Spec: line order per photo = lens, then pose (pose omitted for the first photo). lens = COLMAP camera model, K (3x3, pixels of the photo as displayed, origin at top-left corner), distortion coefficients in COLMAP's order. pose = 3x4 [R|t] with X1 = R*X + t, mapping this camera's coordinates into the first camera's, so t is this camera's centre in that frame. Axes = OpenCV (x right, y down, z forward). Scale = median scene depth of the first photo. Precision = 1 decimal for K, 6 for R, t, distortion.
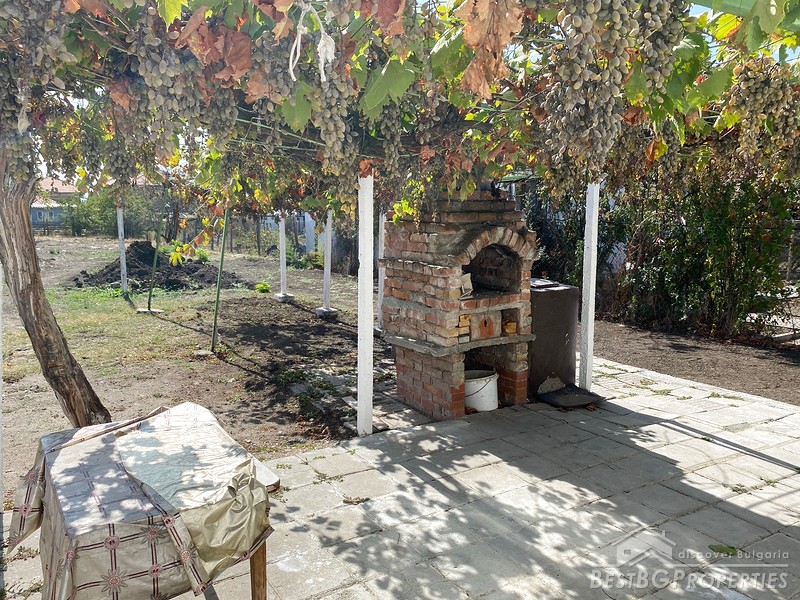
lens RADIAL K [[617.0, 0, 400.0], [0, 617.0, 300.0], [0, 0, 1]] dist [0.059420, -0.074481]
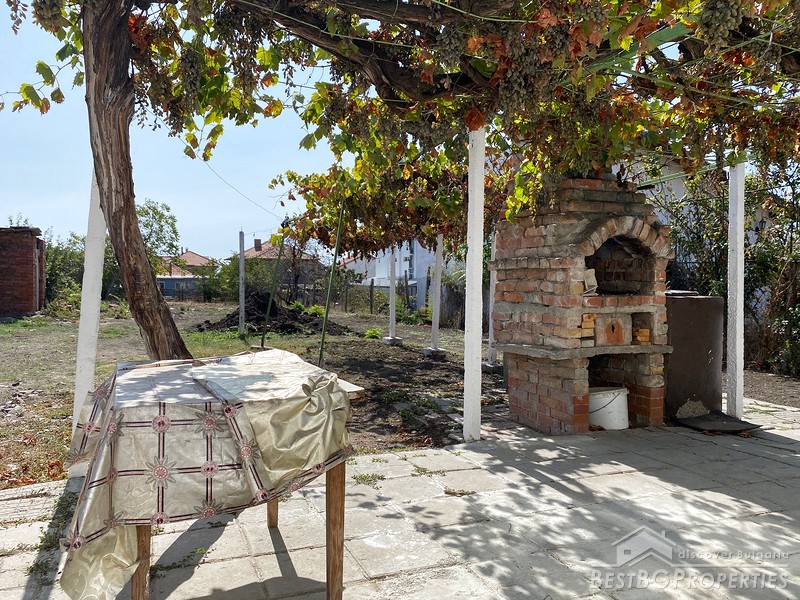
lens RADIAL K [[624.8, 0, 400.0], [0, 624.8, 300.0], [0, 0, 1]] dist [-0.000414, 0.004554]
pose [[0.983858, 0.008158, -0.178766, 0.000189], [-0.029162, 0.992916, -0.115185, 0.129600], [0.176559, 0.118539, 0.977126, 0.091970]]
